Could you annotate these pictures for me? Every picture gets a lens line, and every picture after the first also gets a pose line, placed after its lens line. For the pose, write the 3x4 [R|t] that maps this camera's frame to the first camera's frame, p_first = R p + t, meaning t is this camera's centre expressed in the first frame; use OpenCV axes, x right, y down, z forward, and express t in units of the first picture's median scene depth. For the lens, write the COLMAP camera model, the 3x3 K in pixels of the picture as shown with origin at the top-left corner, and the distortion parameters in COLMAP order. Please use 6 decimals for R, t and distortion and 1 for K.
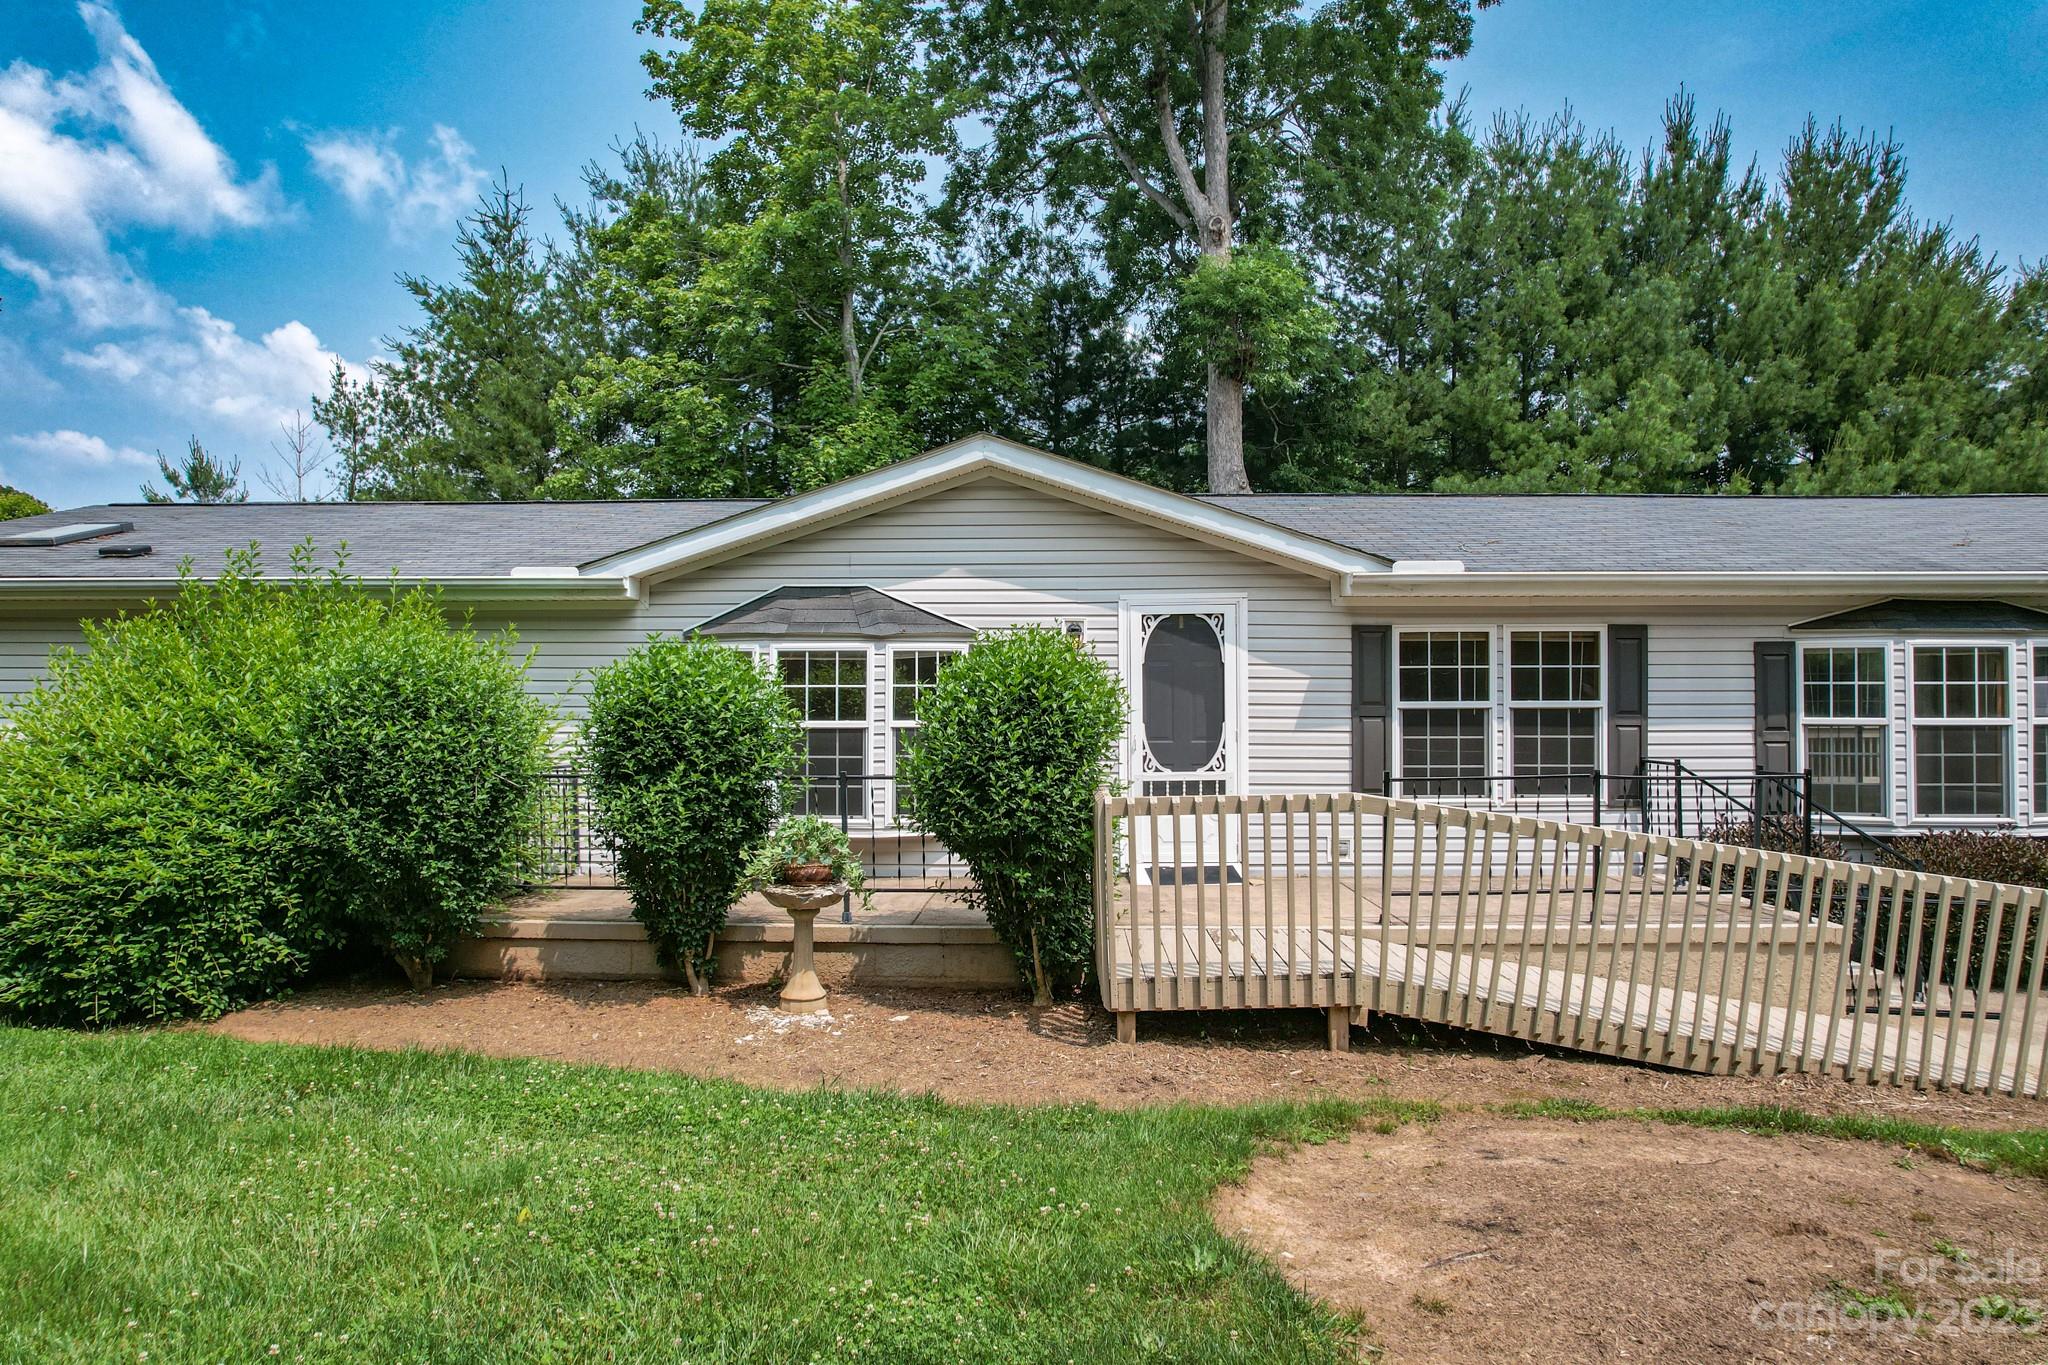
lens RADIAL K [[1302.1, 0, 1015.1], [0, 1302.1, 670.4], [0, 0, 1]] dist [-0.069158, 0.056648]
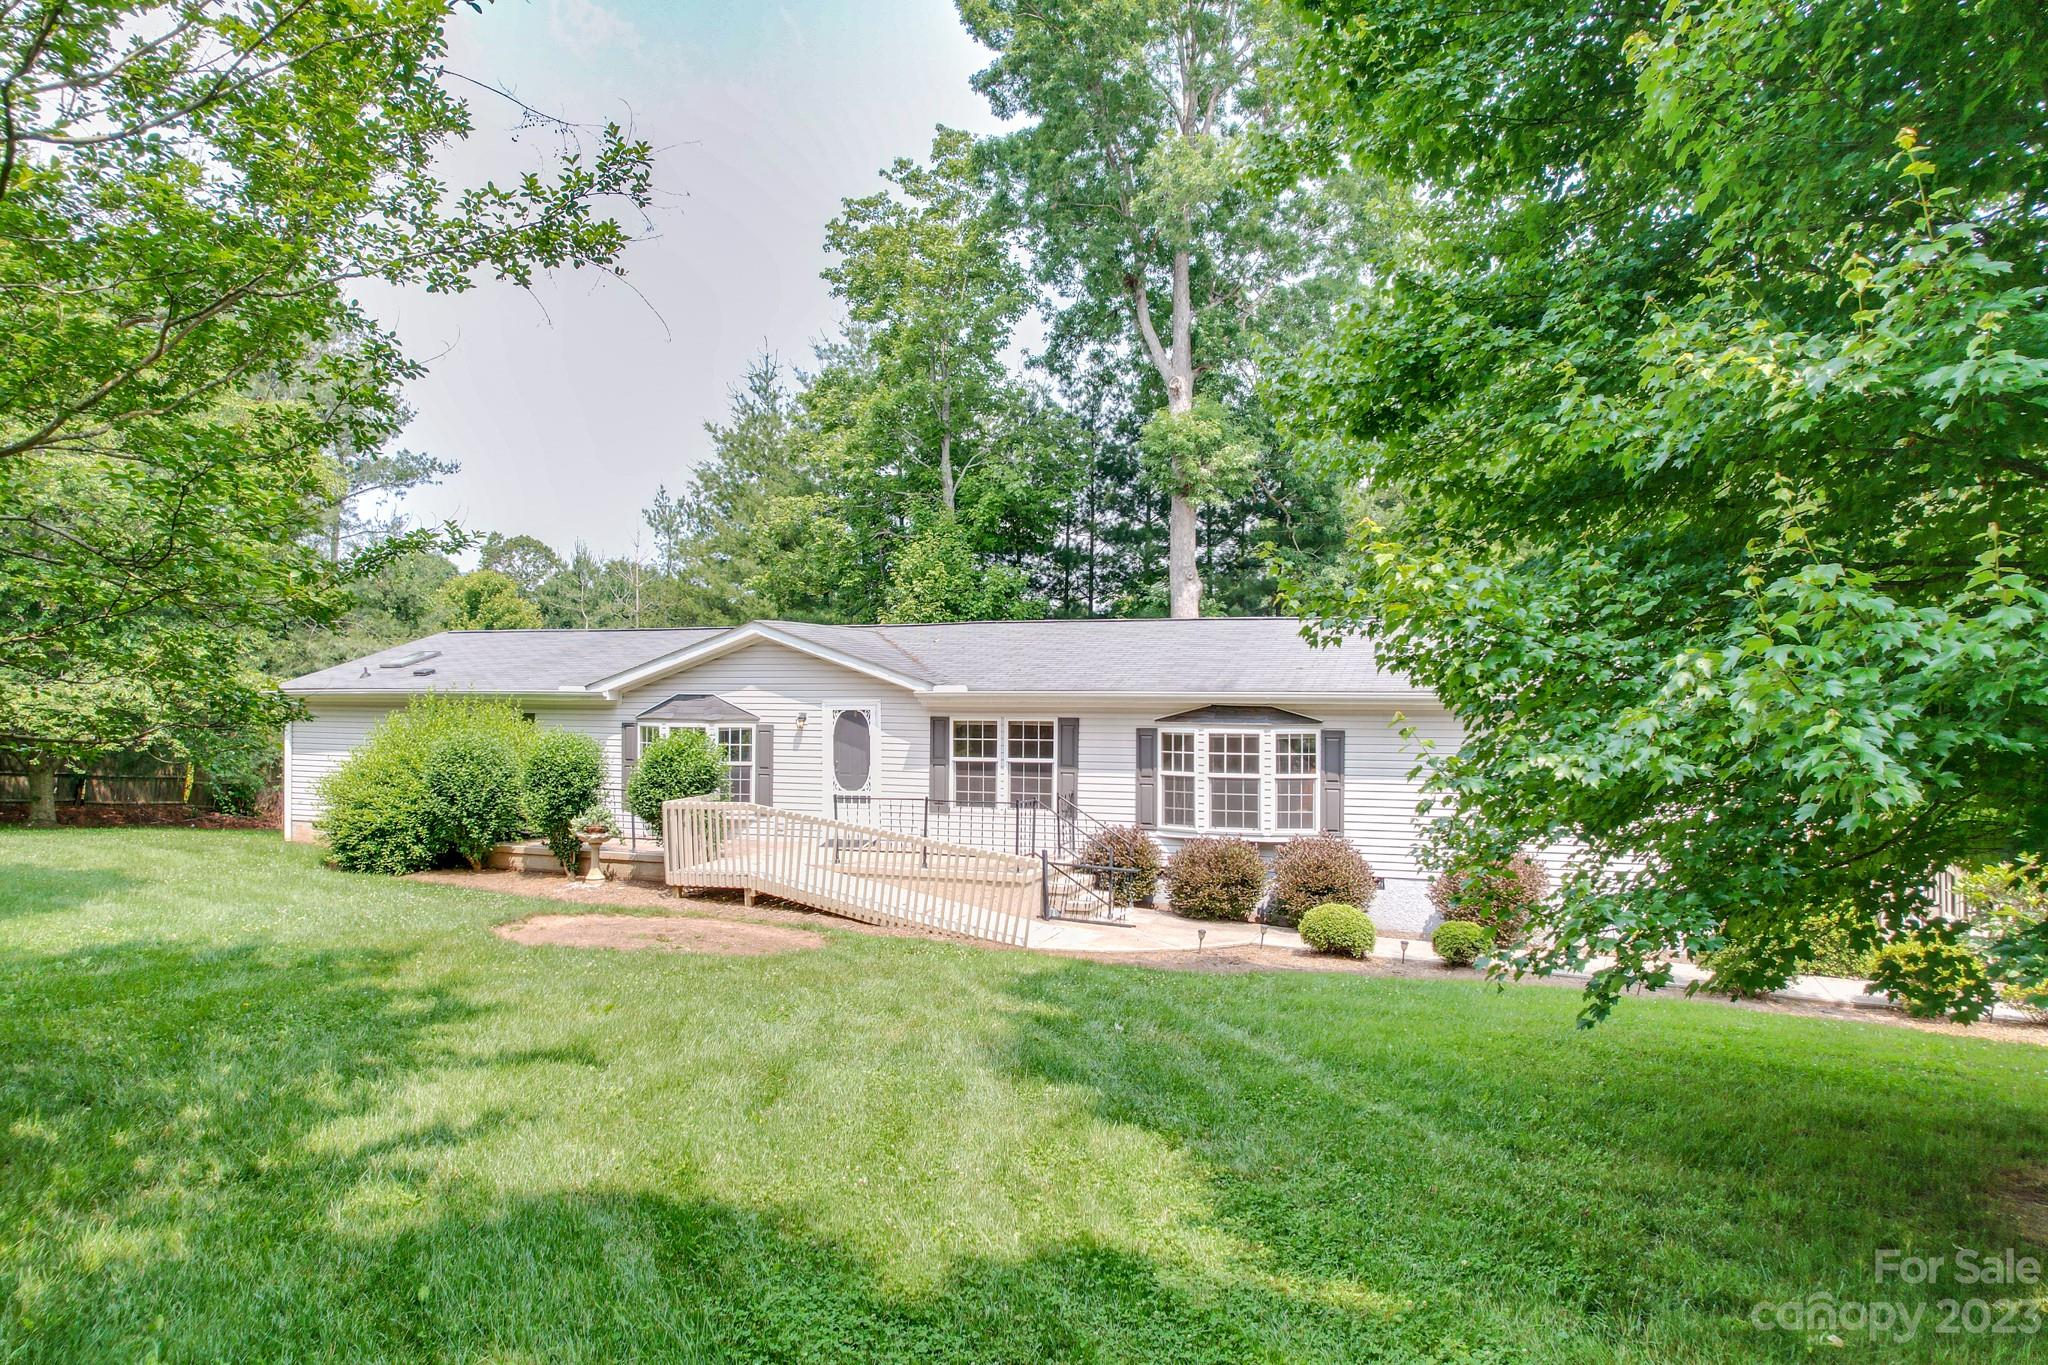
lens RADIAL K [[1302.1, 0, 1033.6], [0, 1302.1, 669.3], [0, 0, 1]] dist [-0.069158, 0.056648]
pose [[0.951934, -0.002339, -0.306295, 0.991097], [0.001681, 0.999996, -0.002412, -0.099612], [0.306299, 0.001781, 0.951934, -0.774707]]
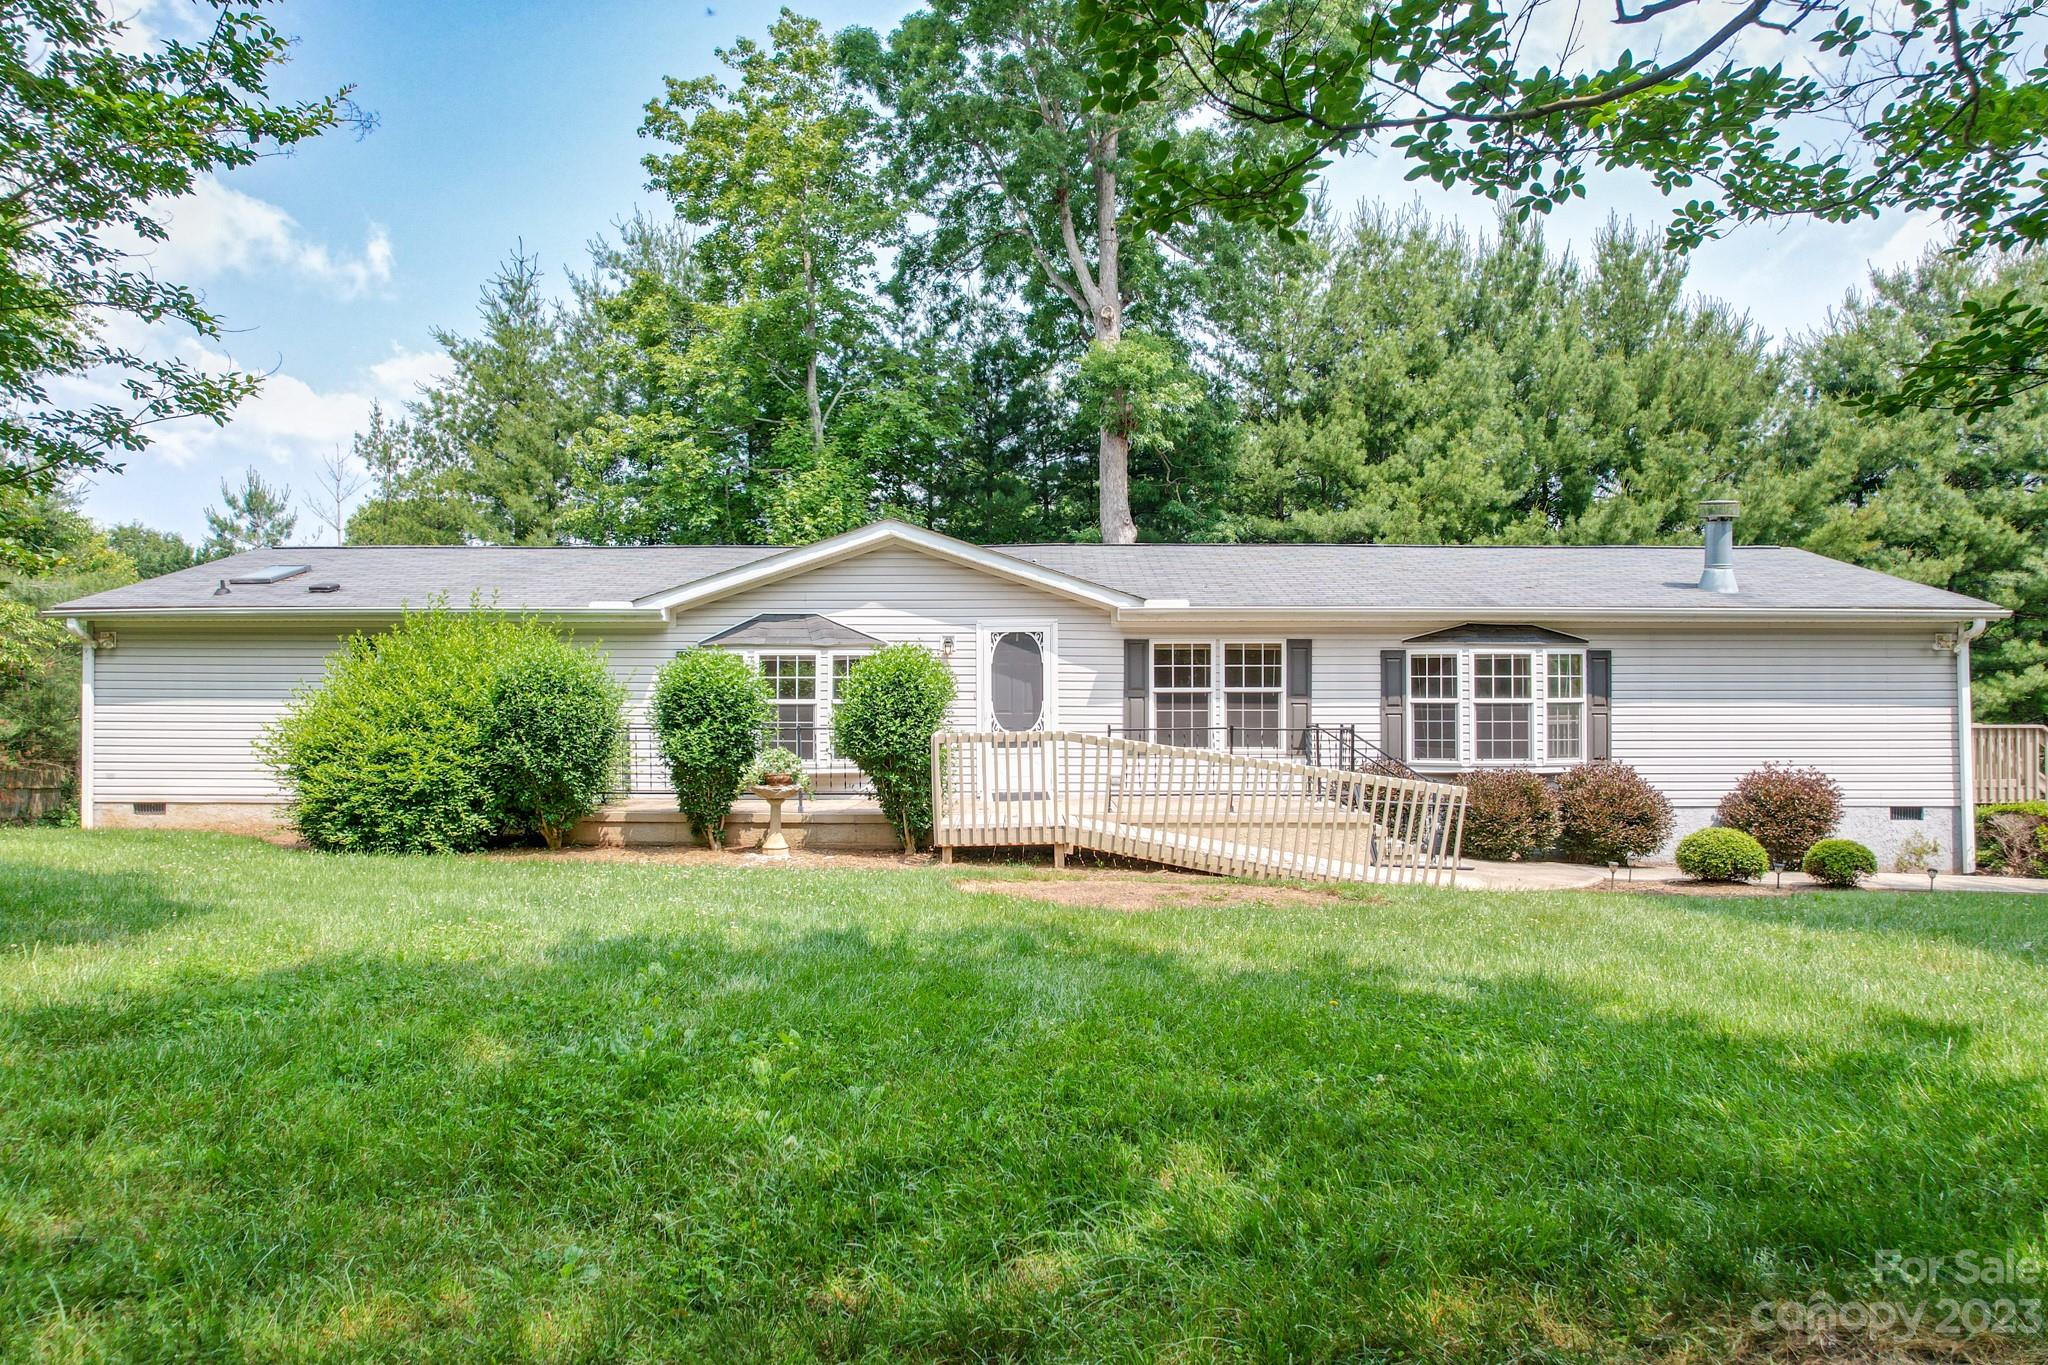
lens RADIAL K [[1302.1, 0, 1011.7], [0, 1302.1, 669.9], [0, 0, 1]] dist [-0.069158, 0.056648]
pose [[0.999821, 0.001662, 0.018826, 0.093554], [-0.001650, 0.999998, -0.000611, 0.003642], [-0.018827, 0.000580, 0.999823, -0.579615]]
